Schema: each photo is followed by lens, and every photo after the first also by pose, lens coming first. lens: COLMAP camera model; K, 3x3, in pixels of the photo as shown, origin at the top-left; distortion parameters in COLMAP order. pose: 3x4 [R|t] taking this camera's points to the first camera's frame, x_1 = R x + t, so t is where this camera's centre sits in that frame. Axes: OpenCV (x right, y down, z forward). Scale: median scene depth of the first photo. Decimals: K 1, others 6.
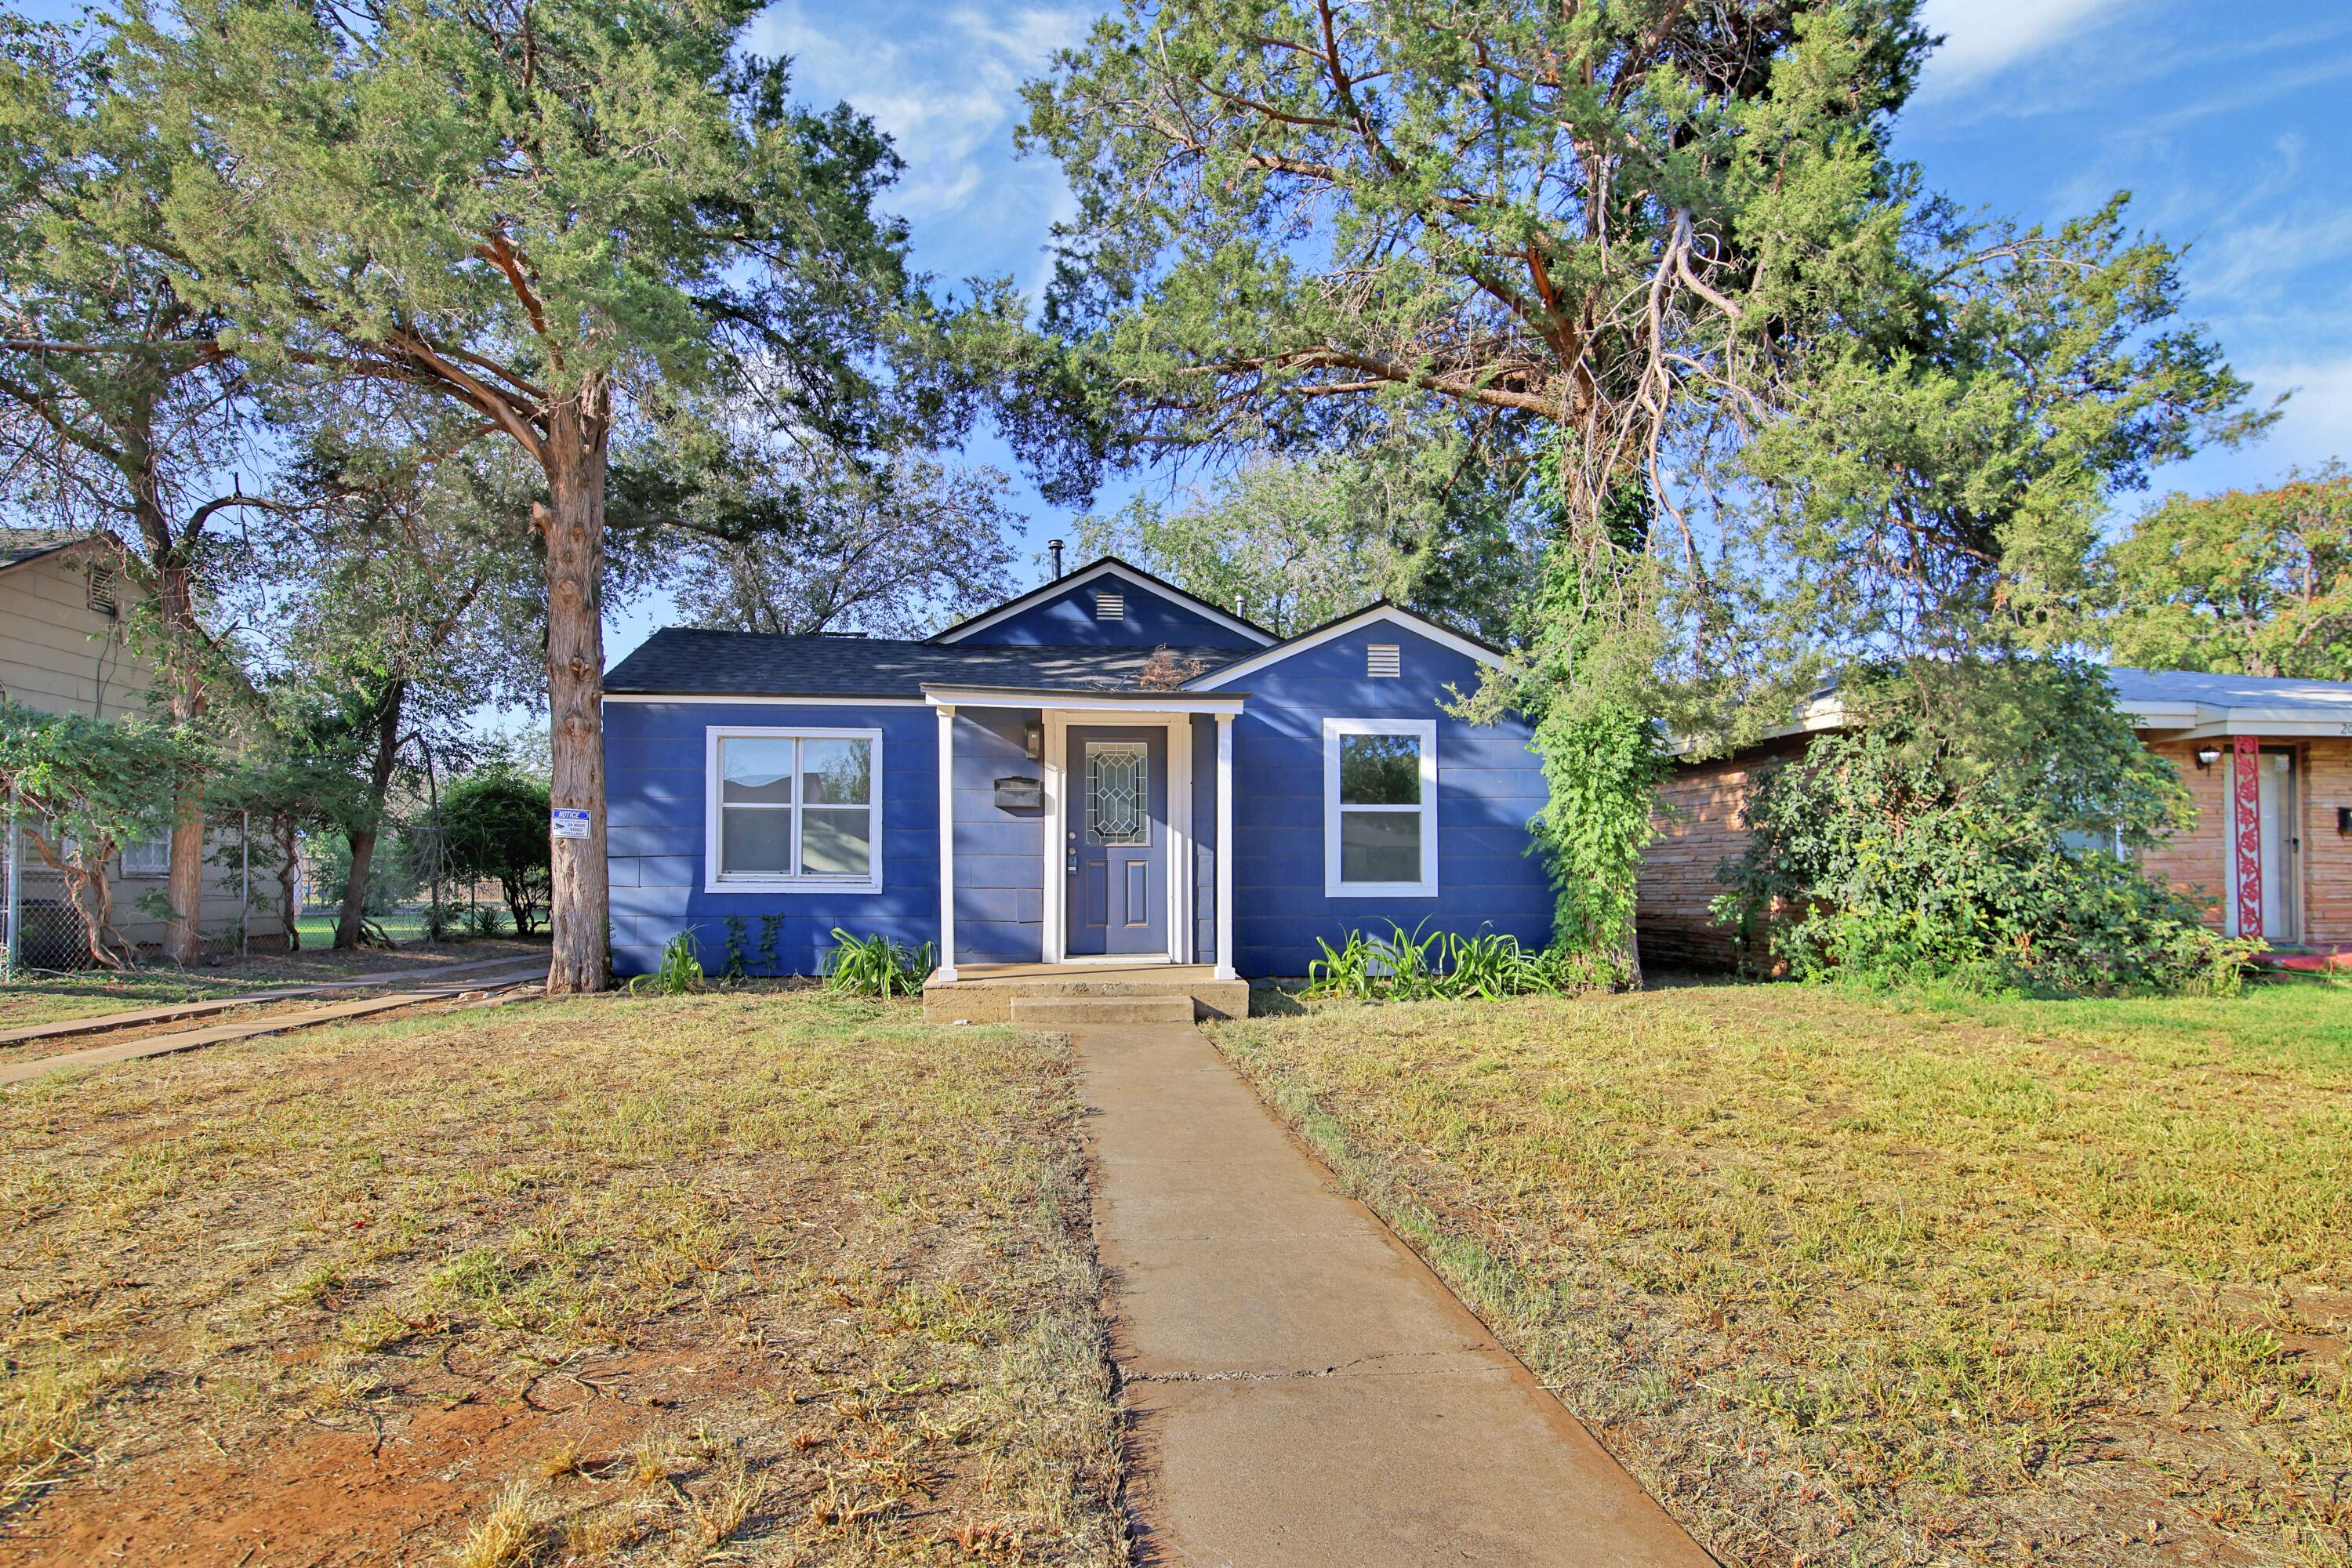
lens RADIAL K [[1251.1, 0, 1198.6], [0, 1251.1, 786.4], [0, 0, 1]] dist [0.002152, -0.014683]
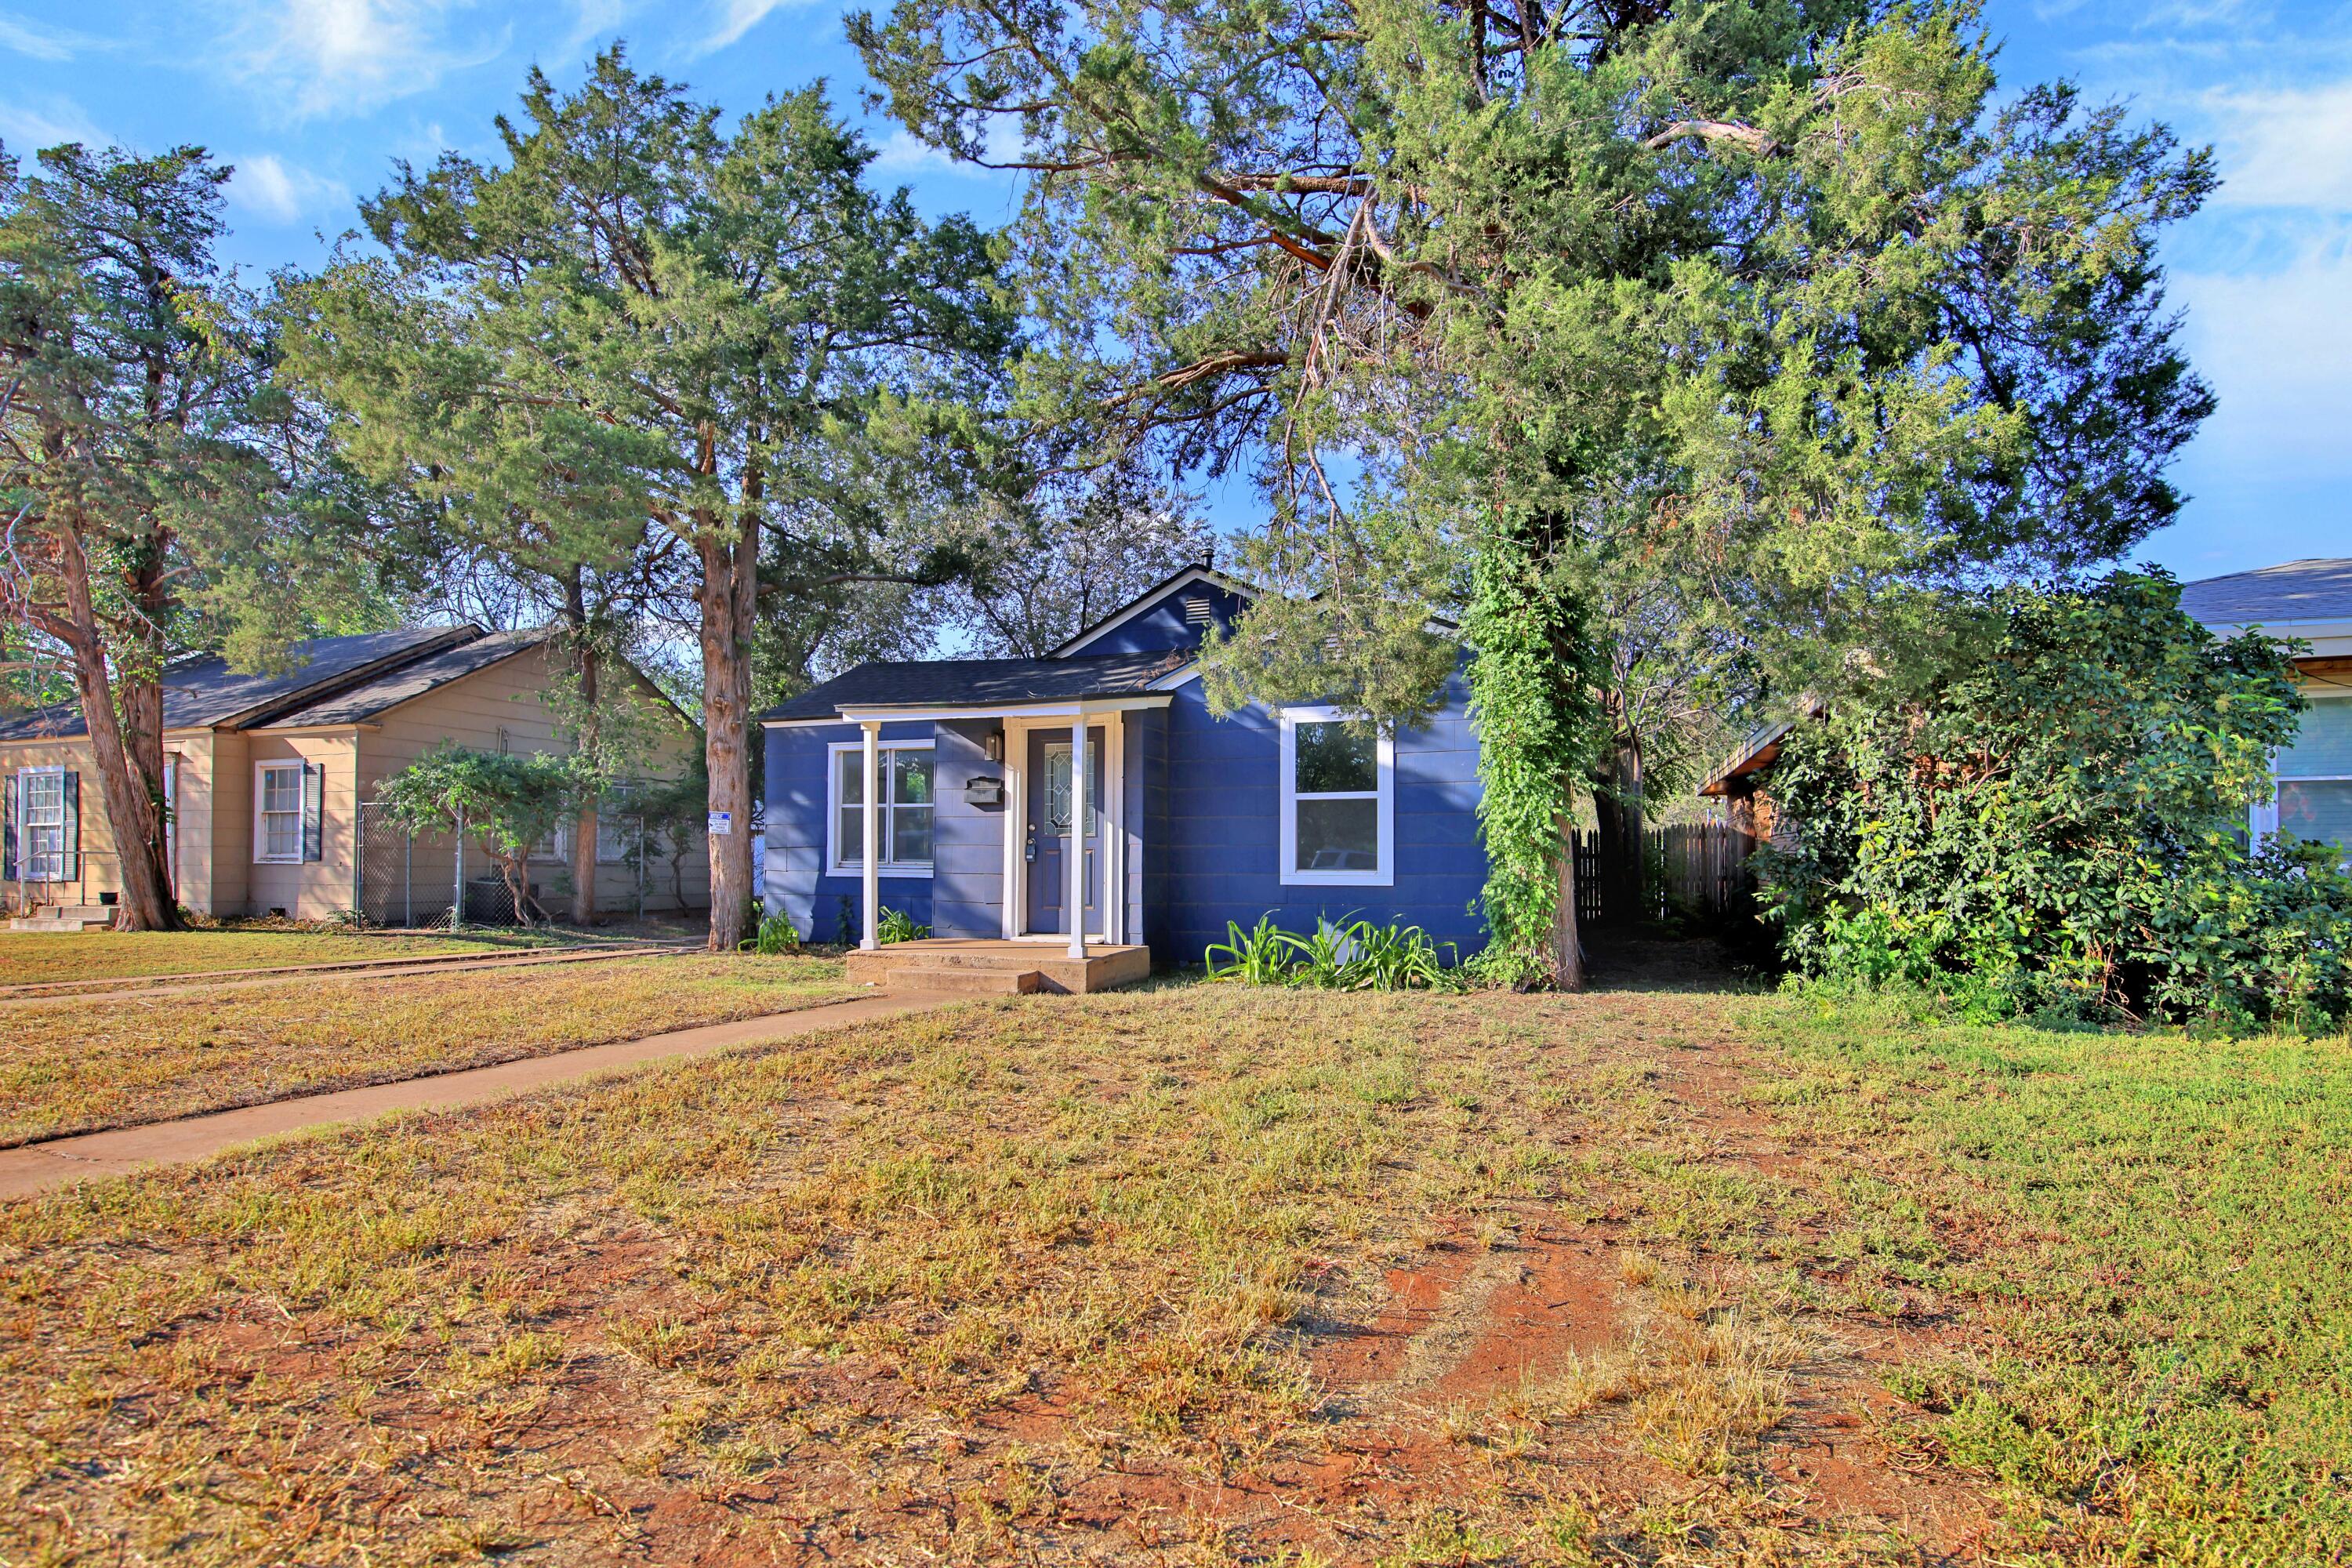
lens RADIAL K [[1251.1, 0, 1198.6], [0, 1251.1, 786.4], [0, 0, 1]] dist [0.002152, -0.014683]
pose [[0.873425, -0.027749, -0.486167, 0.545095], [0.032111, 0.999484, 0.000643, 0.005966], [0.485898, -0.016173, 0.873866, 0.083480]]
